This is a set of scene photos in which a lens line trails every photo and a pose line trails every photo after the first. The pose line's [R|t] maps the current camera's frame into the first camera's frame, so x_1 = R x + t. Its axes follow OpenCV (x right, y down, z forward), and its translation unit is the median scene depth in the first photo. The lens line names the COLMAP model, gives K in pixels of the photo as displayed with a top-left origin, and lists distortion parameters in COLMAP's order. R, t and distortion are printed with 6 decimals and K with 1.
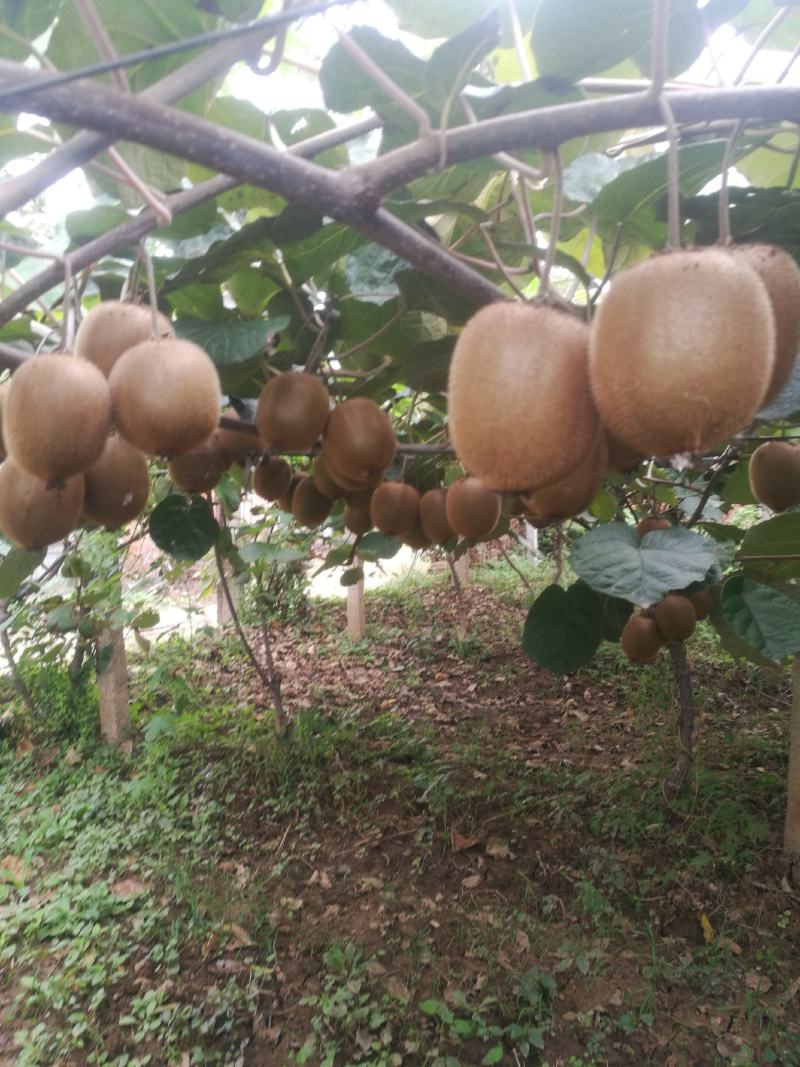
lens RADIAL K [[835.8, 0, 400.0], [0, 835.8, 533.5], [0, 0, 1]] dist [0.004145, 0.032803]
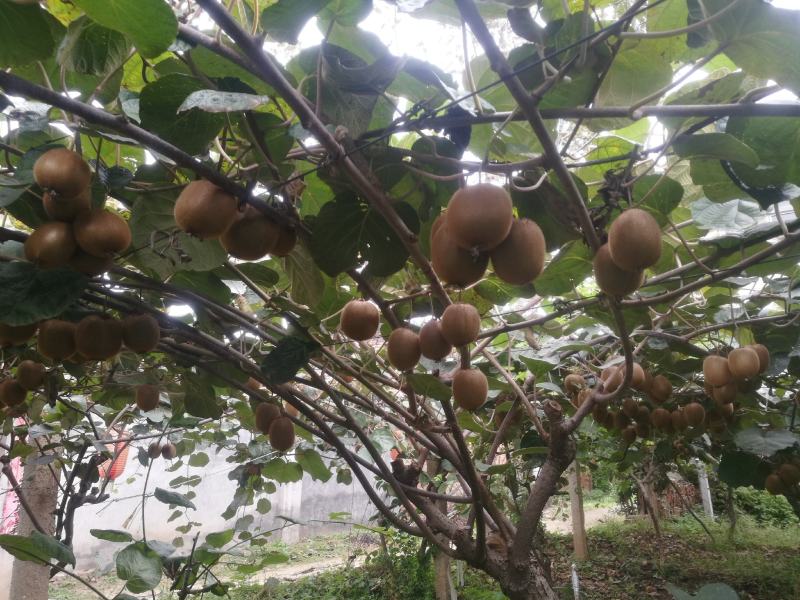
lens RADIAL K [[626.6, 0, 400.0], [0, 626.6, 300.0], [0, 0, 1]] dist [0.004145, 0.032803]
pose [[0.962666, -0.059914, -0.263978, -0.042033], [-0.025001, 0.951349, -0.307099, 0.040914], [0.269534, 0.302233, 0.914334, -0.200214]]
